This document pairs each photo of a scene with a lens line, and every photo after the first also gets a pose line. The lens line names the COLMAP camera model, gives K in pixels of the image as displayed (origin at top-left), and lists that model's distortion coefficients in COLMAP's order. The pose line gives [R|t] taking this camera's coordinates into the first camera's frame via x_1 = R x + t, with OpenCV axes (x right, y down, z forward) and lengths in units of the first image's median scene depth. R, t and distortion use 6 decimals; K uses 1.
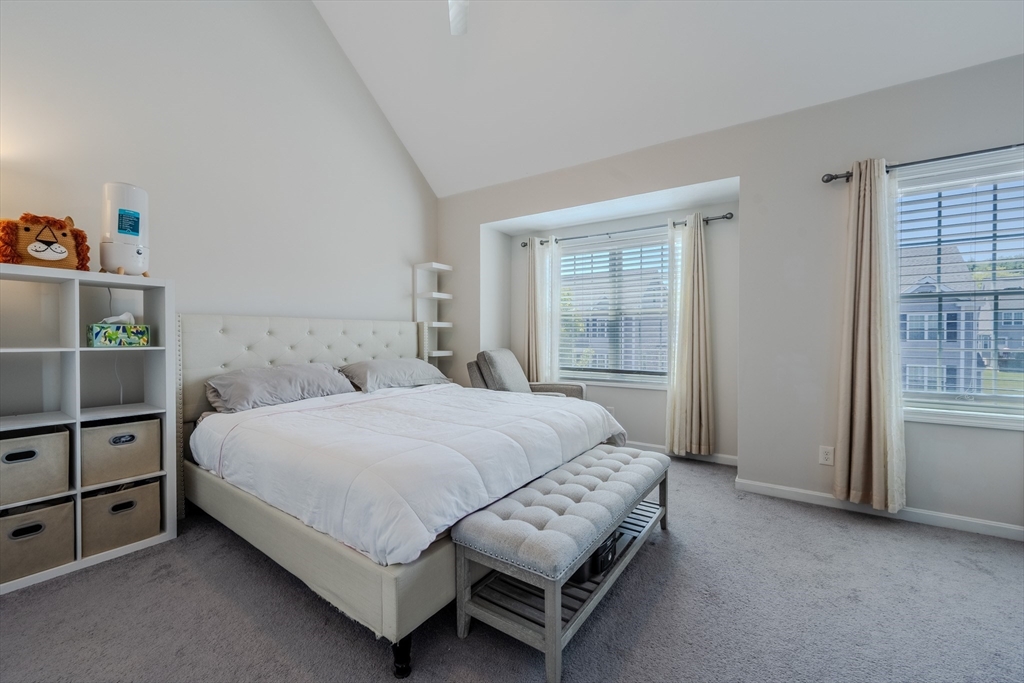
lens RADIAL K [[403.9, 0, 512.0], [0, 403.9, 341.5], [0, 0, 1]] dist [-0.000044, -0.000001]
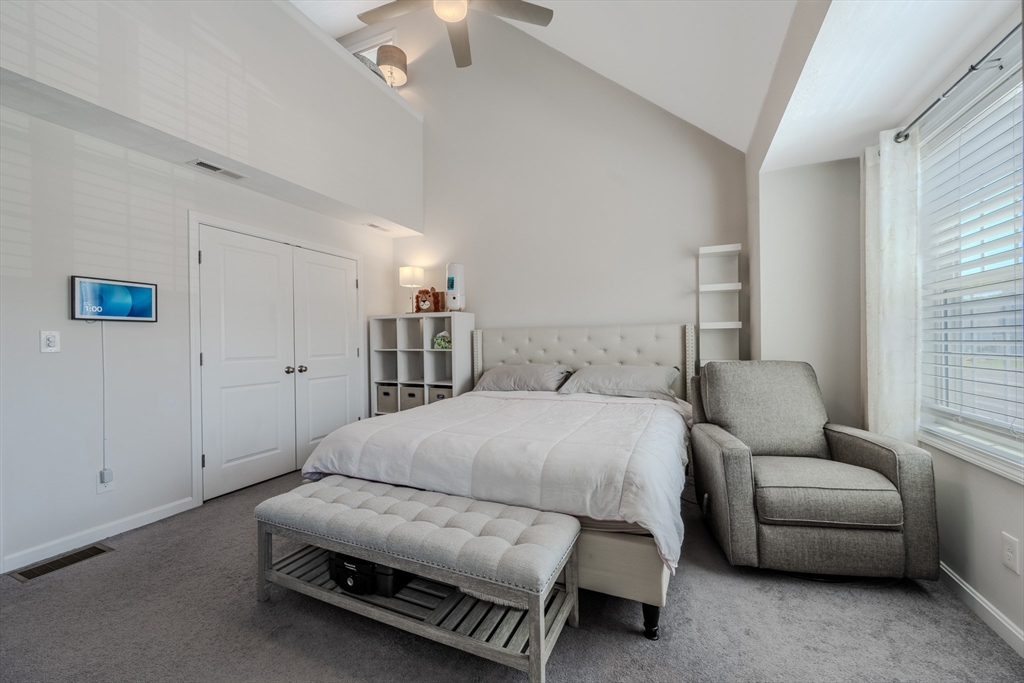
lens RADIAL K [[403.9, 0, 512.0], [0, 403.9, 341.5], [0, 0, 1]] dist [-0.000044, -0.000001]
pose [[0.189821, 0.001821, -0.981817, 0.626614], [0.000409, 0.999998, 0.001933, -0.016394], [0.981819, -0.000769, 0.189820, 0.596827]]
